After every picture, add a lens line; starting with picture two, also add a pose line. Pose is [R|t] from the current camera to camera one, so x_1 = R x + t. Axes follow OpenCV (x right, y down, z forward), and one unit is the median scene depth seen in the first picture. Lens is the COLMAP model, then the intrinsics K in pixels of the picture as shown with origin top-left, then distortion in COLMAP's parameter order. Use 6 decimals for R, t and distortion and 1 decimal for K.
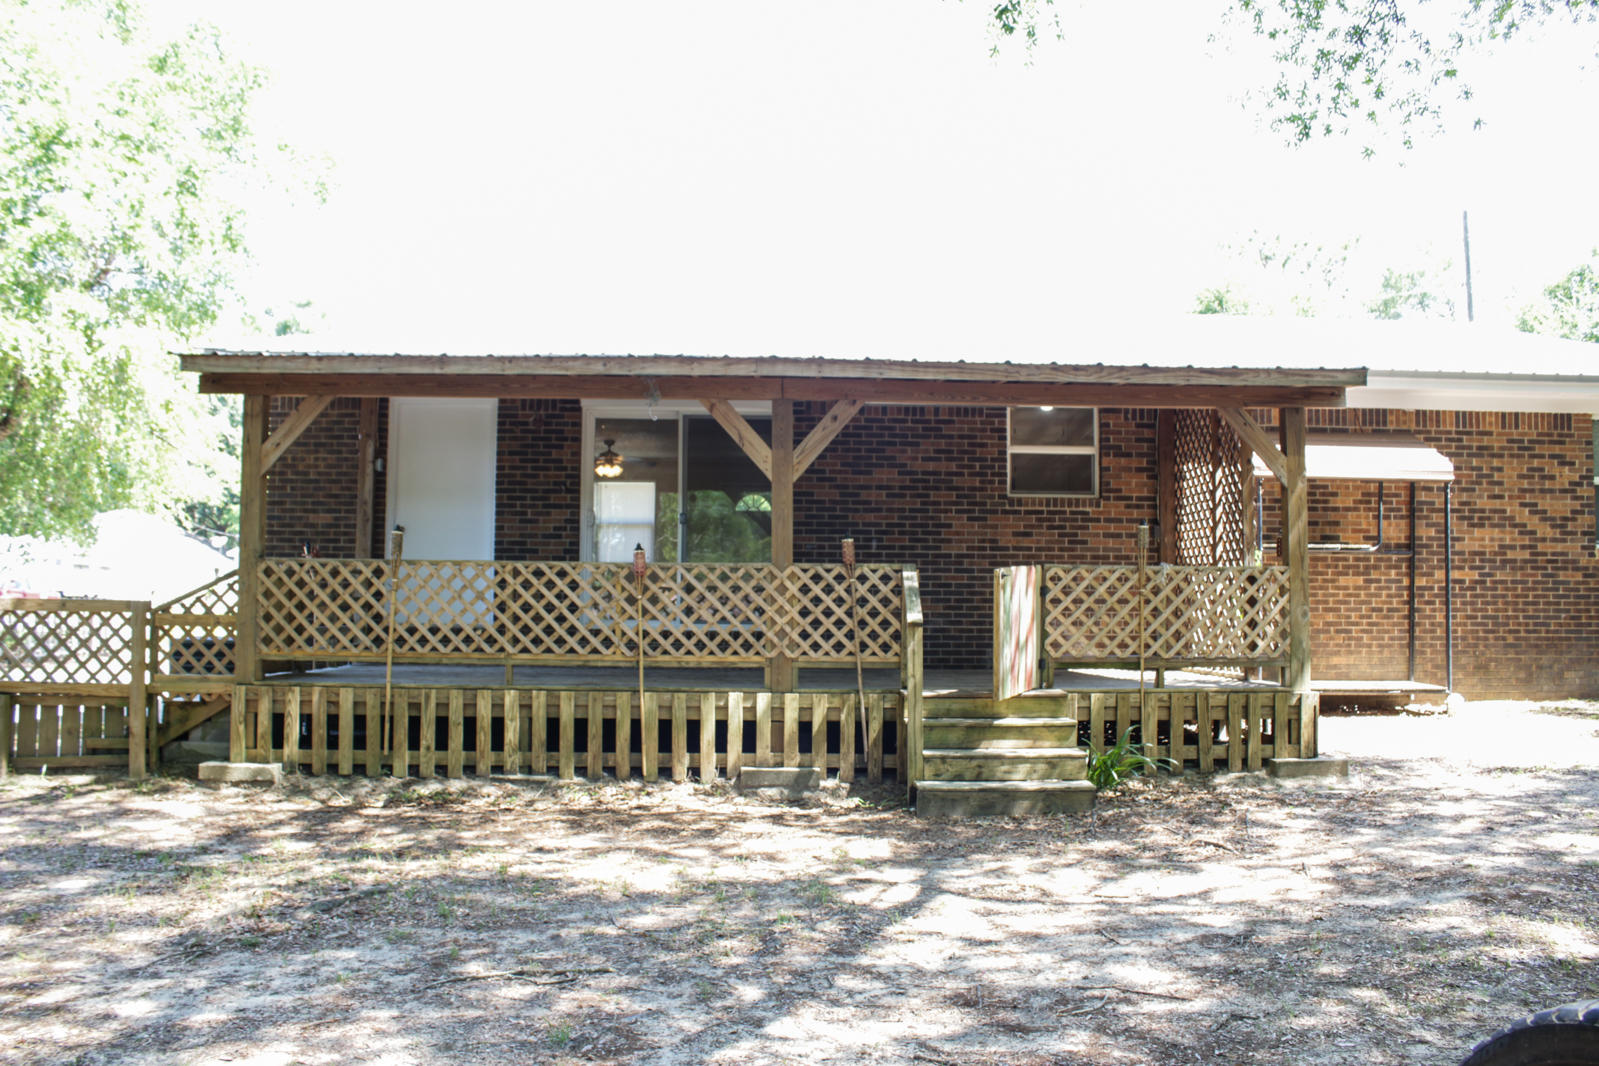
lens RADIAL K [[1331.4, 0, 793.2], [0, 1331.4, 534.8], [0, 0, 1]] dist [-0.159803, 0.134967]
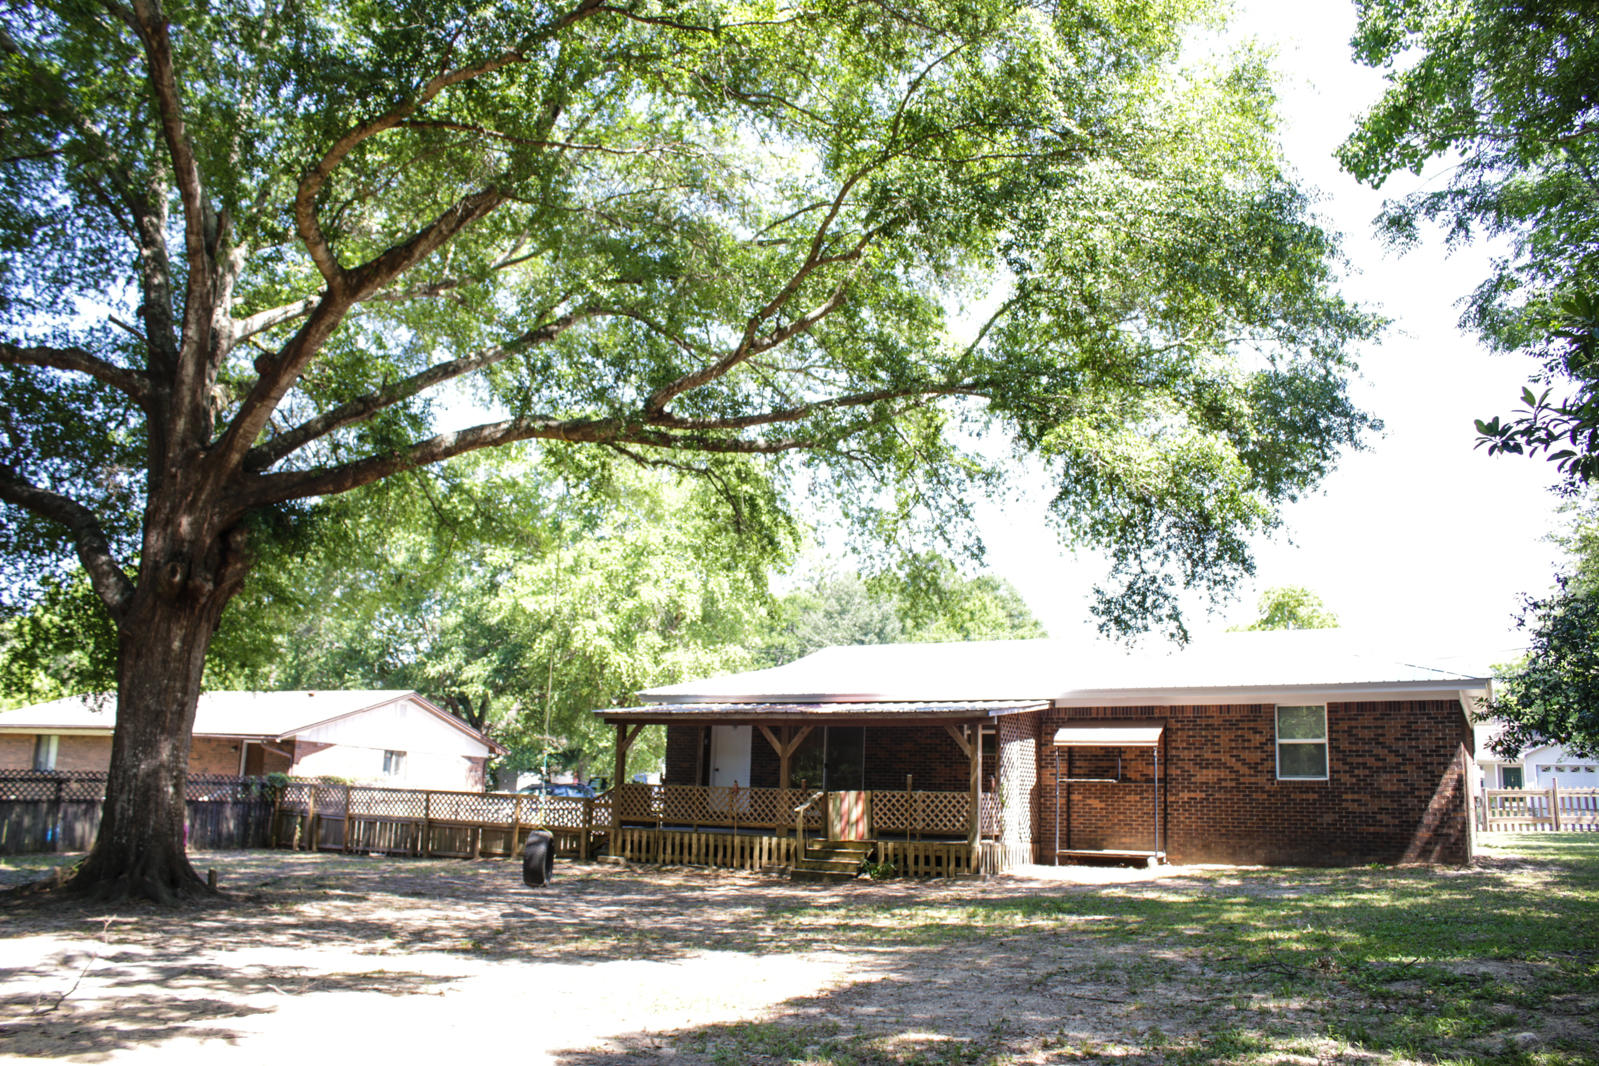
lens RADIAL K [[1331.4, 0, 793.2], [0, 1331.4, 534.8], [0, 0, 1]] dist [-0.159803, 0.134967]
pose [[0.859483, -0.082316, -0.504492, 1.386497], [0.004901, 0.988230, -0.152896, -0.074842], [0.511140, 0.128939, 0.849771, -1.294336]]
